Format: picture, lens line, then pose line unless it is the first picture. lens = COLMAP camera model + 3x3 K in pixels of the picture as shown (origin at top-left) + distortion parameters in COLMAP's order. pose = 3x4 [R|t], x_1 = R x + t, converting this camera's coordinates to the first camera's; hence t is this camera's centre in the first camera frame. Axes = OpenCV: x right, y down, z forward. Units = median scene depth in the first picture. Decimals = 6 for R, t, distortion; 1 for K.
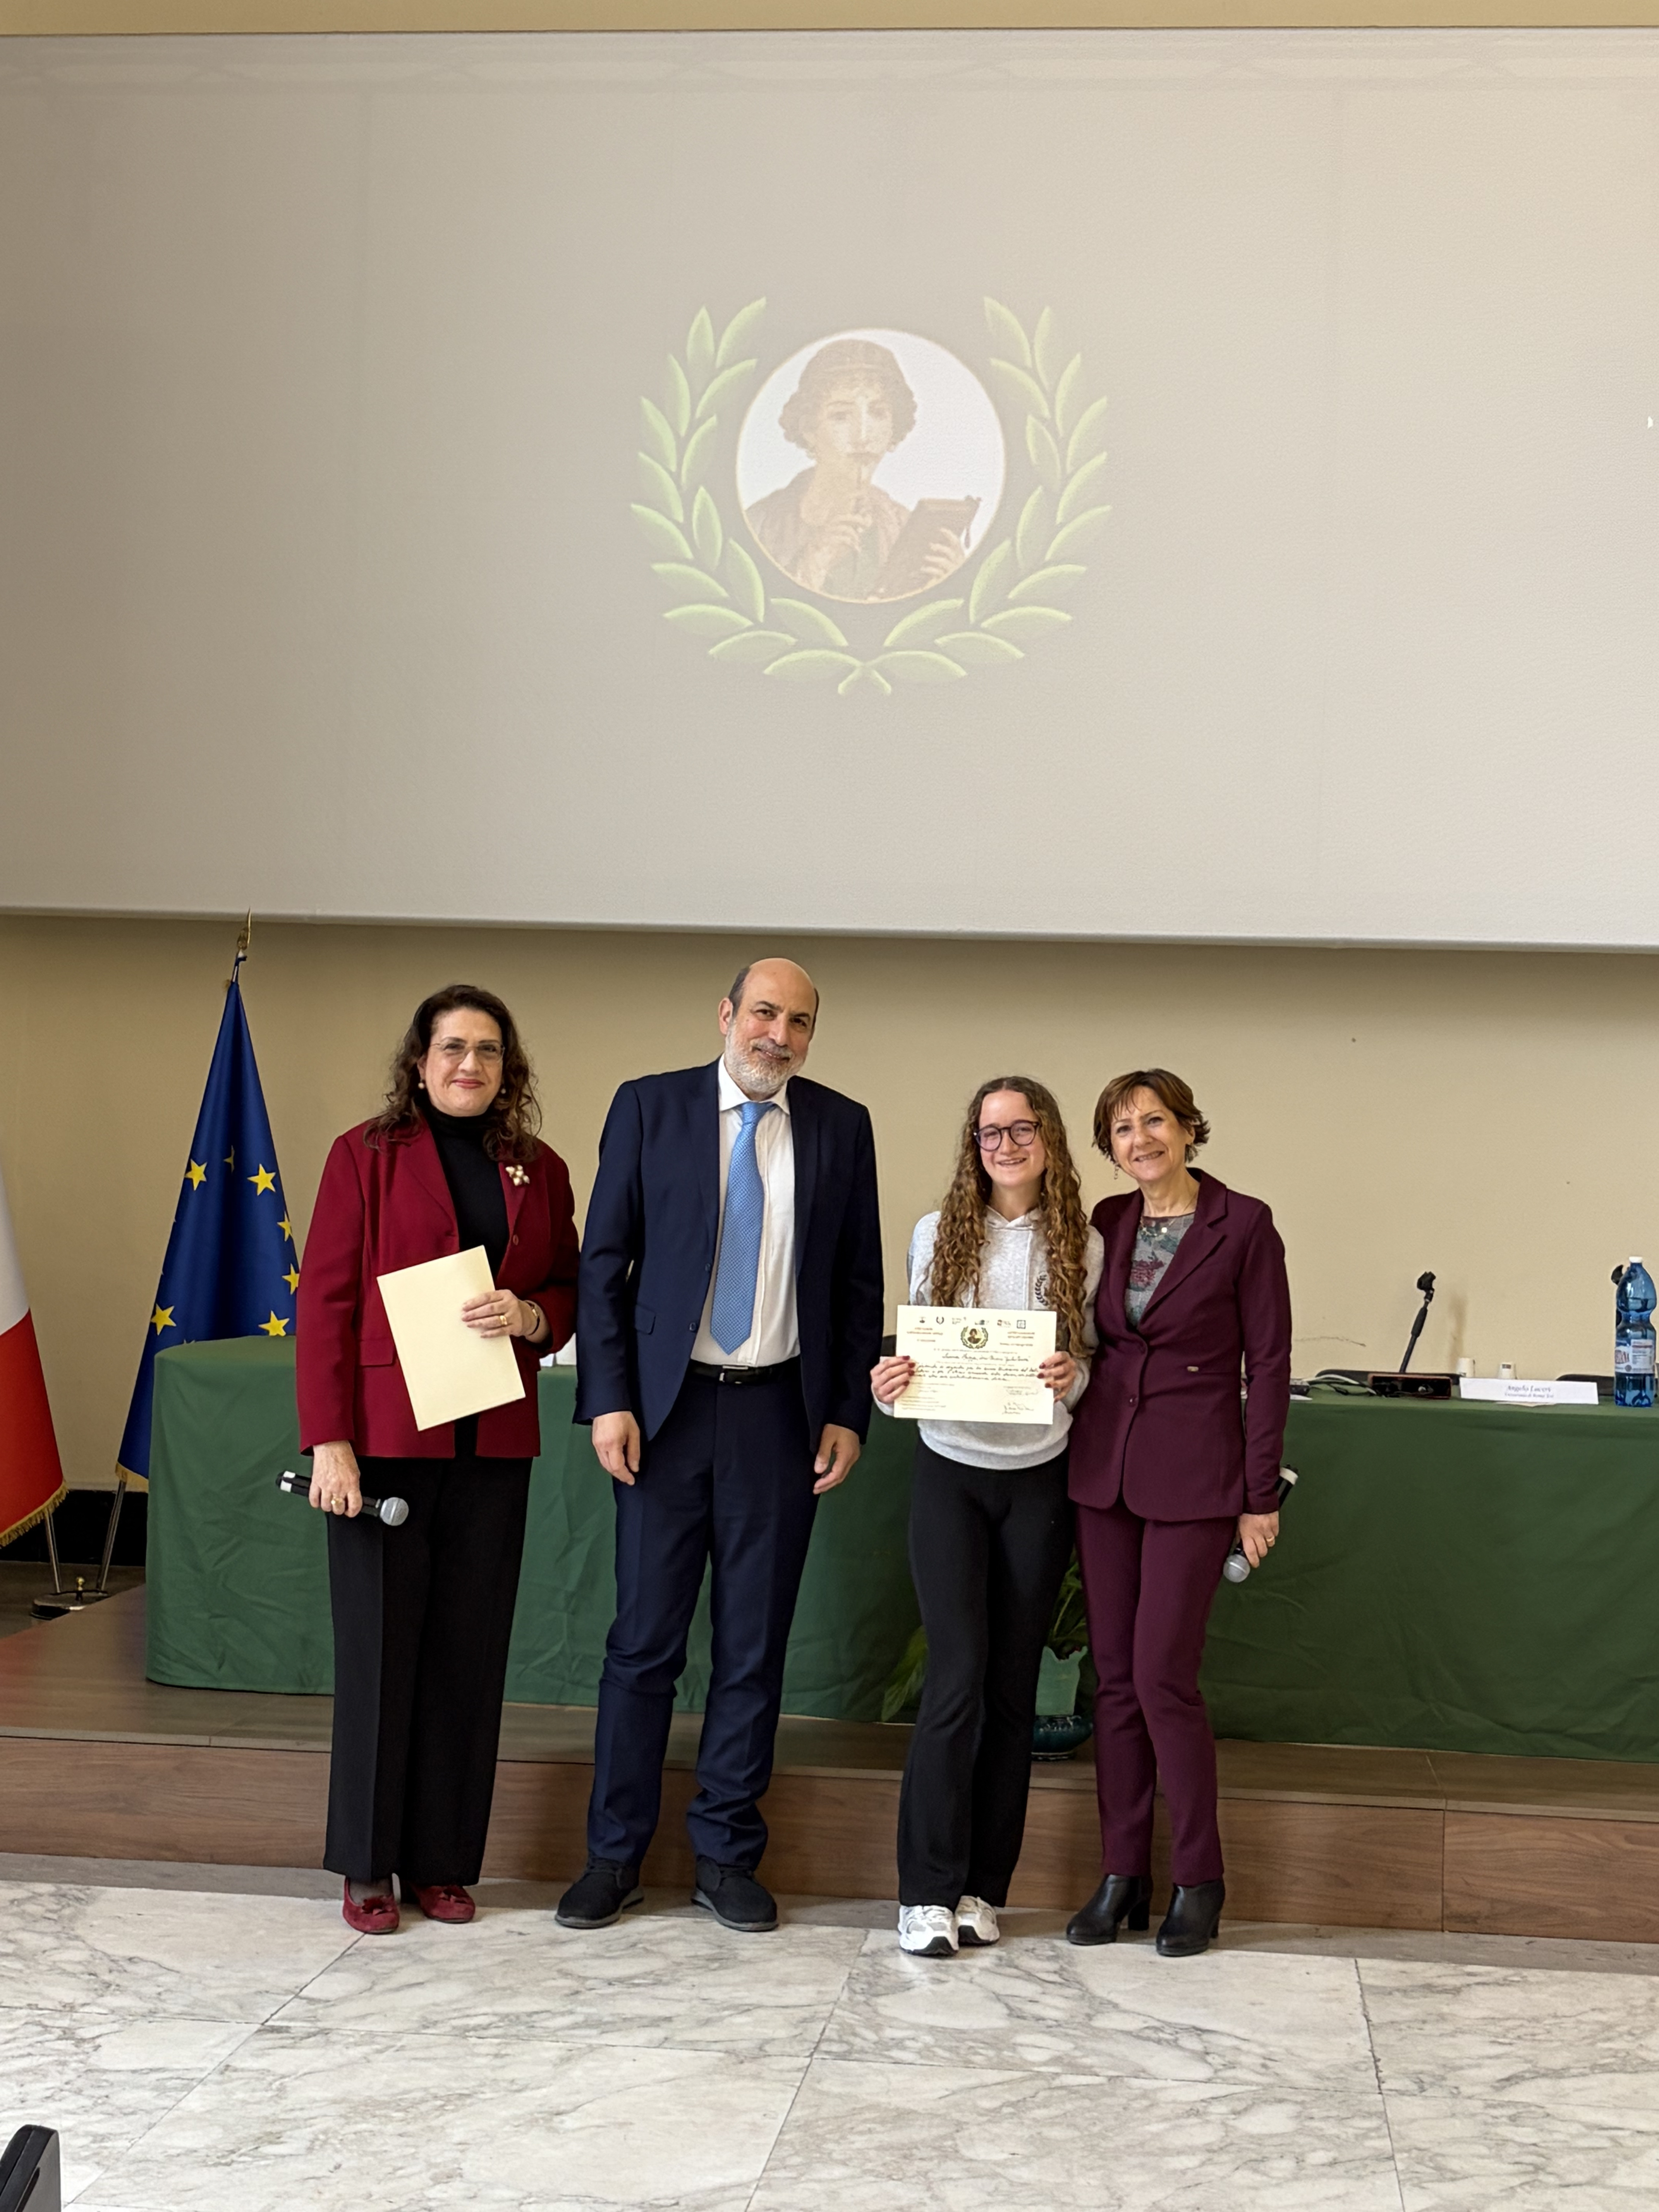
lens RADIAL K [[3156.4, 0, 851.2], [0, 3156.4, 1166.4], [0, 0, 1]] dist [0.206299, -0.767884]
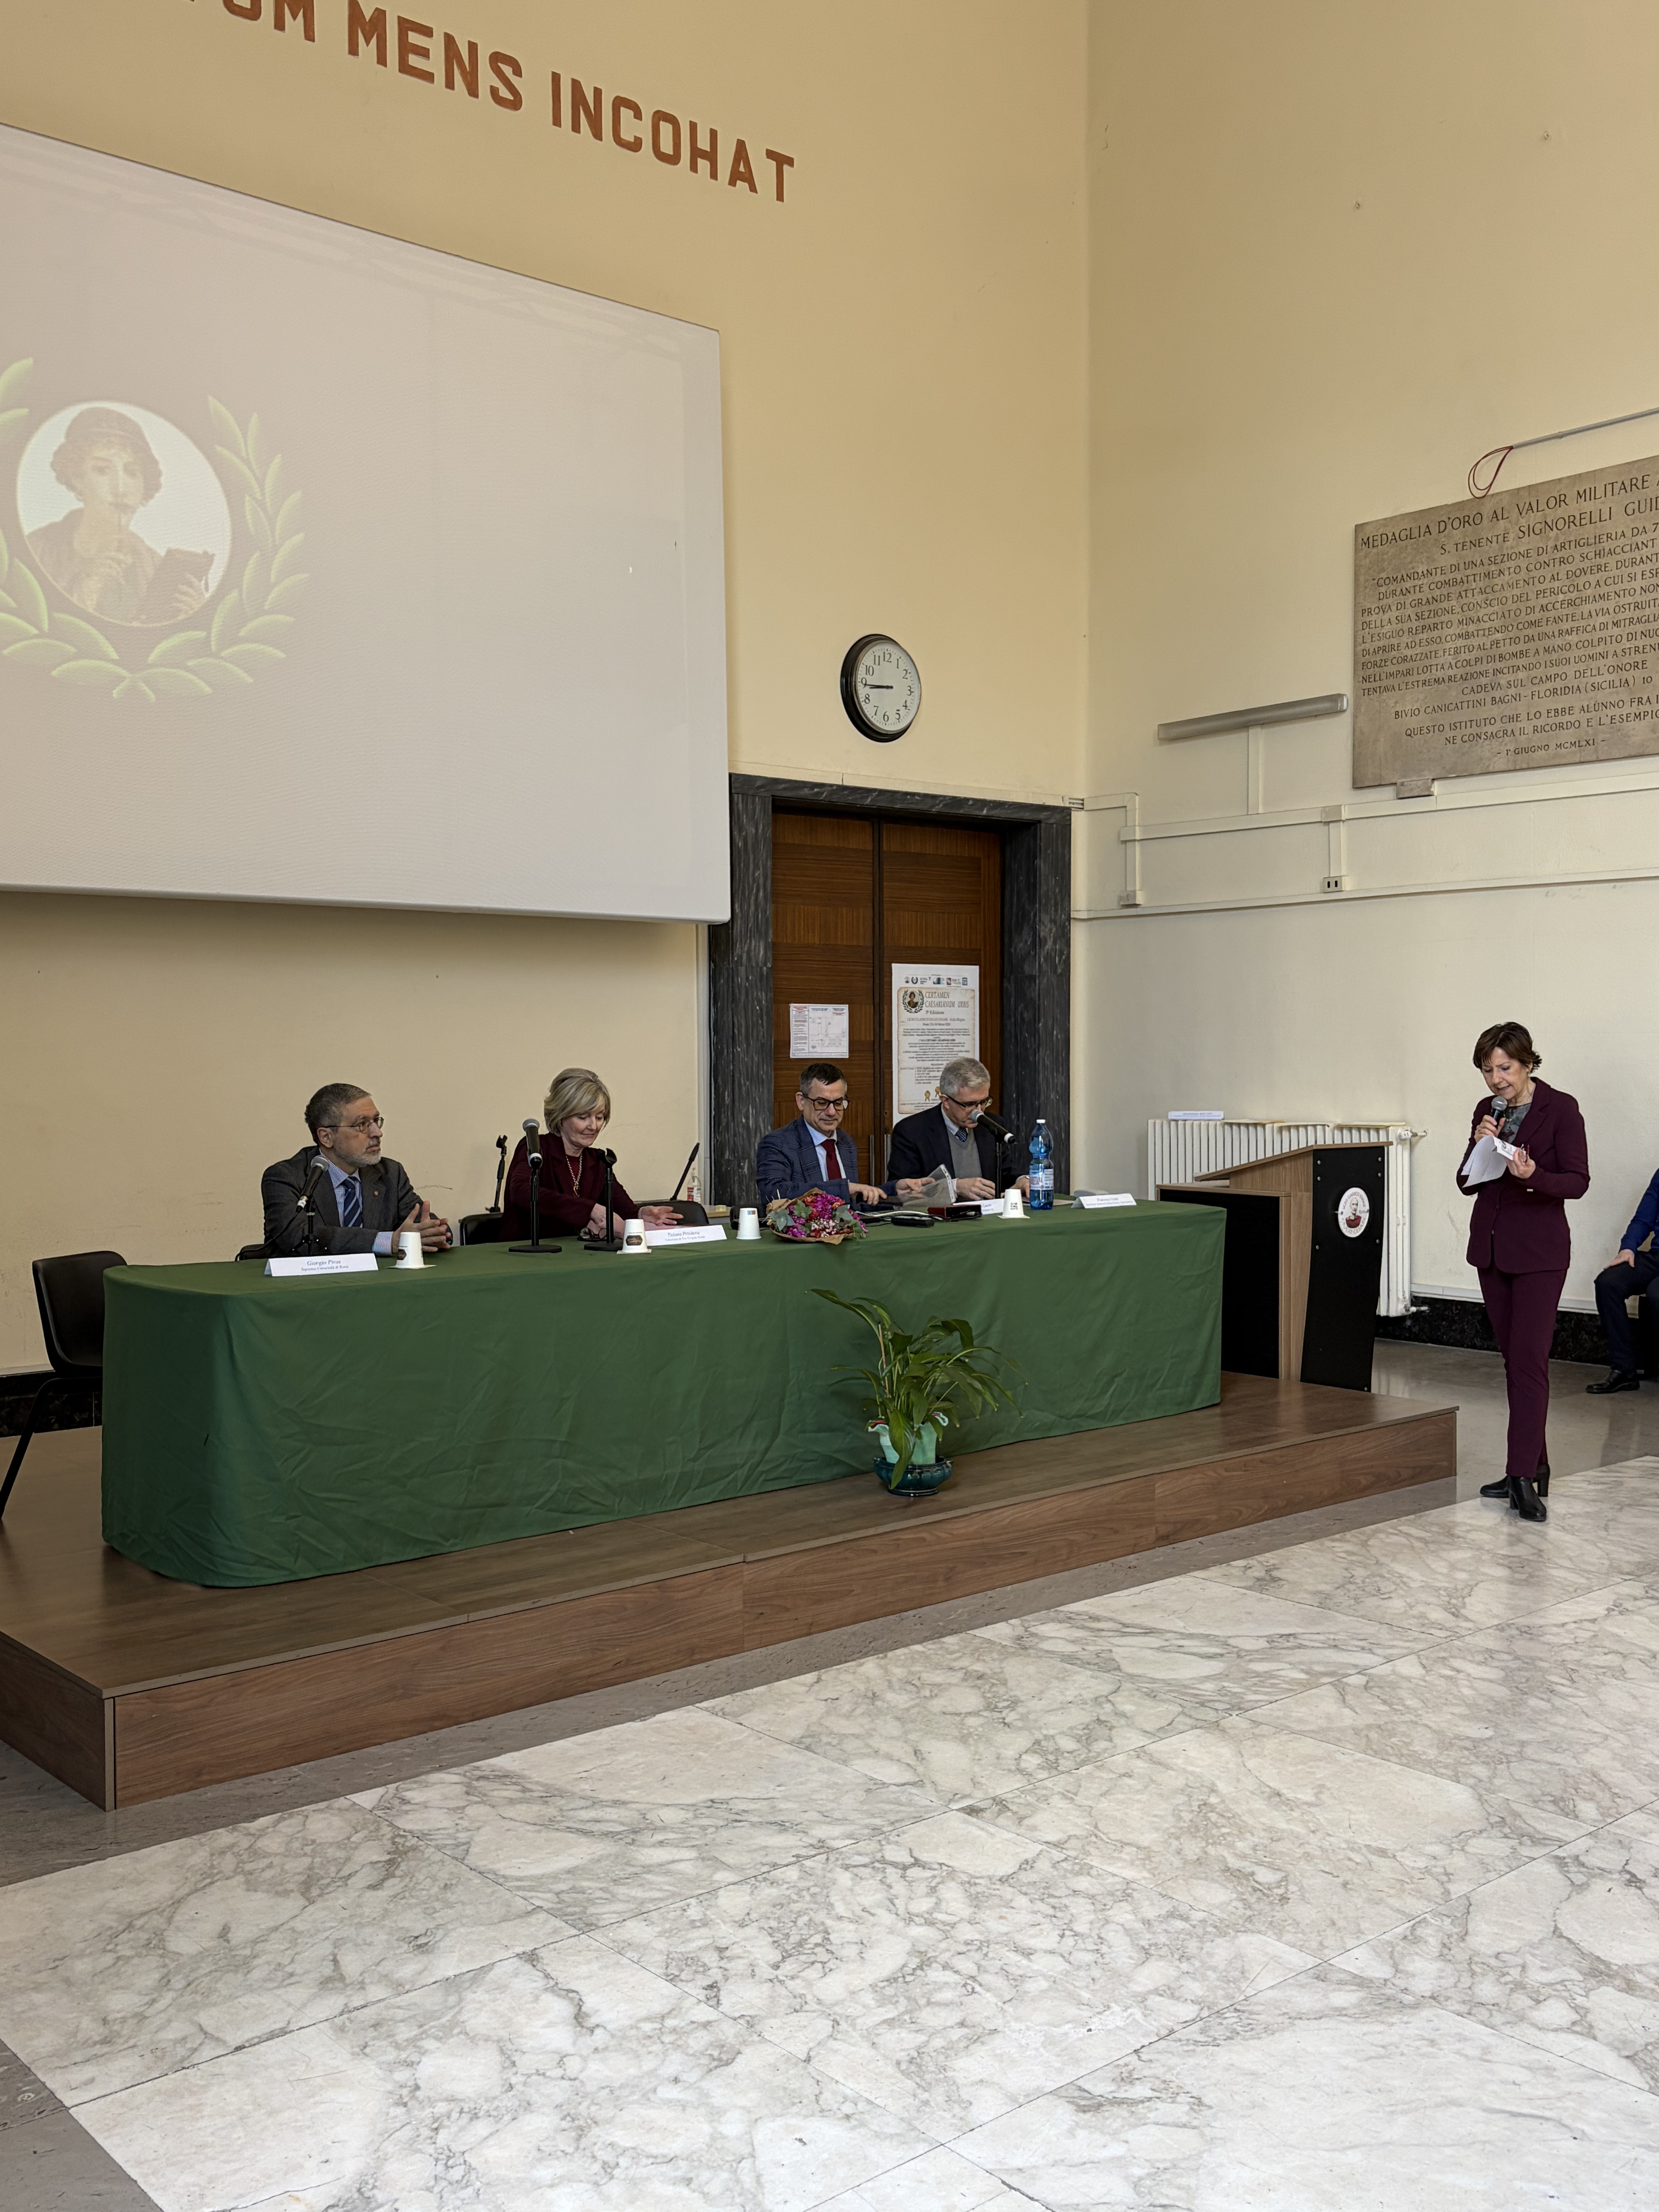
lens RADIAL K [[2035.4, 0, 766.7], [0, 2035.4, 1107.9], [0, 0, 1]] dist [0.062521, -0.092667]
pose [[0.687355, -0.056184, 0.724145, -0.792246], [0.027814, 0.998308, 0.051055, -0.046715], [-0.725789, -0.014952, 0.687755, 0.506591]]
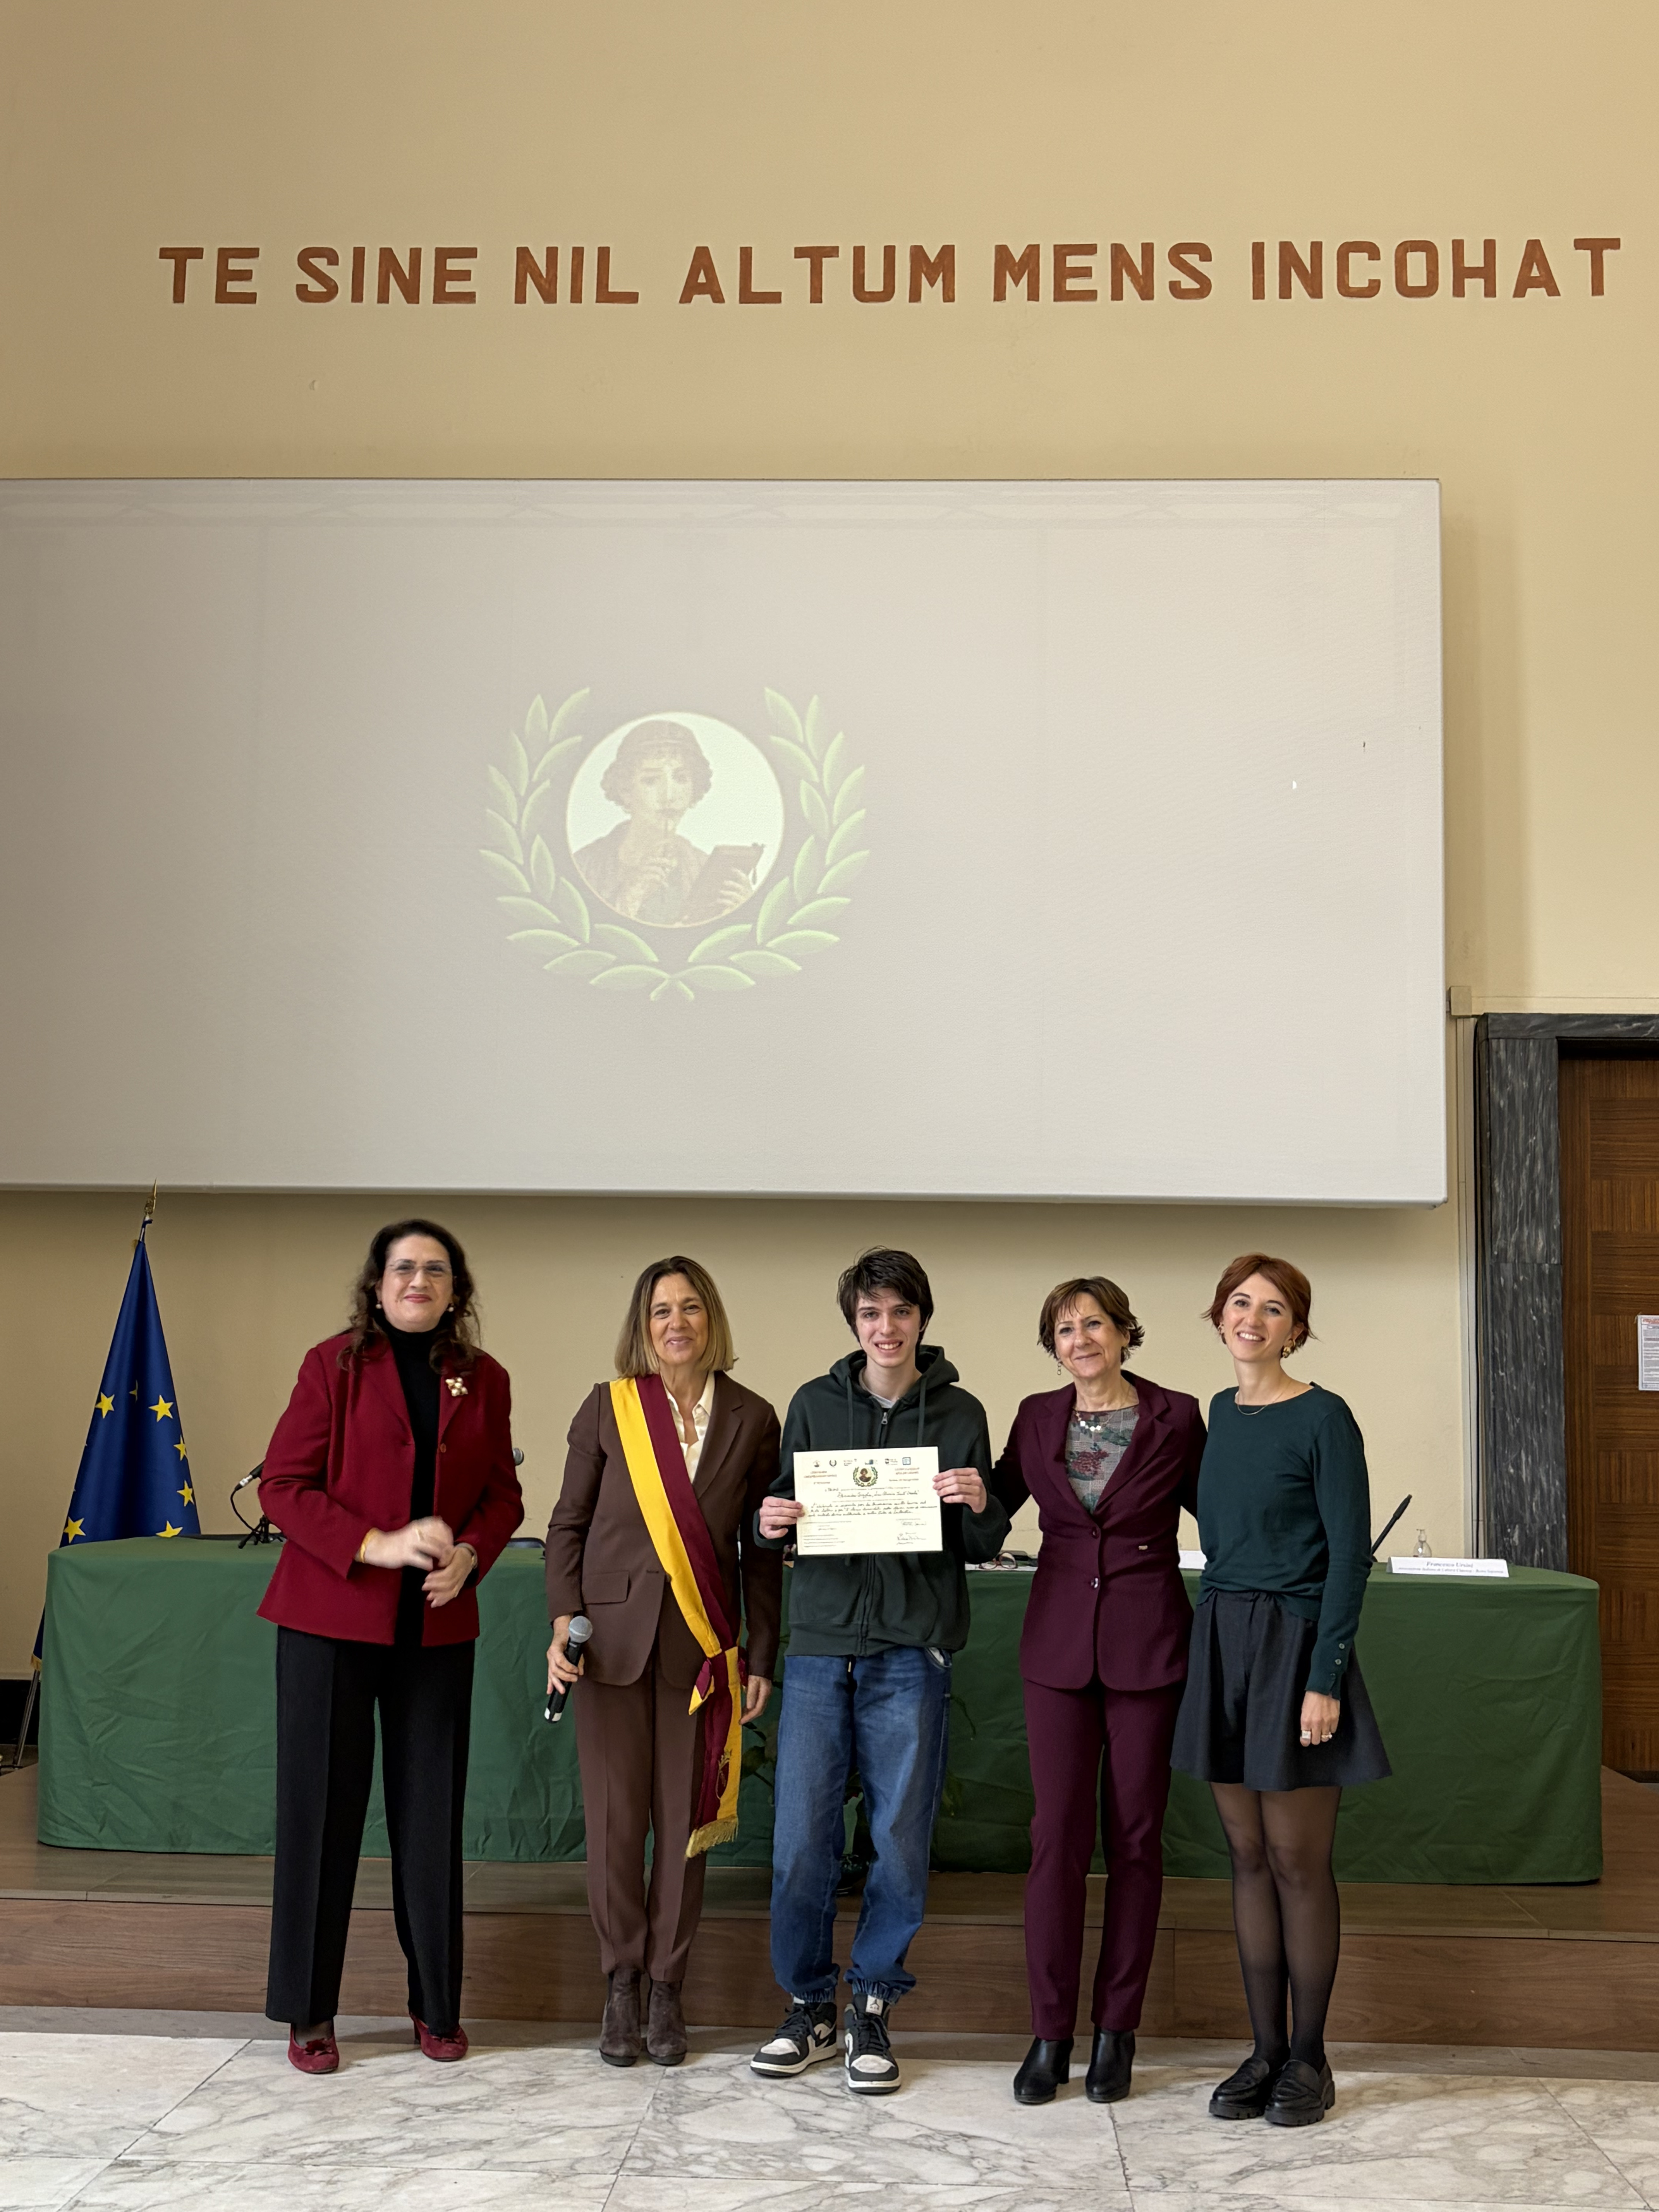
lens RADIAL K [[2509.6, 0, 829.5], [0, 2509.6, 1106.0], [0, 0, 1]] dist [0.017948, -0.028551]
pose [[0.998060, -0.006387, 0.061932, 0.008991], [0.013948, 0.992380, -0.122422, 0.019175], [-0.060678, 0.123048, 0.990544, 0.085327]]
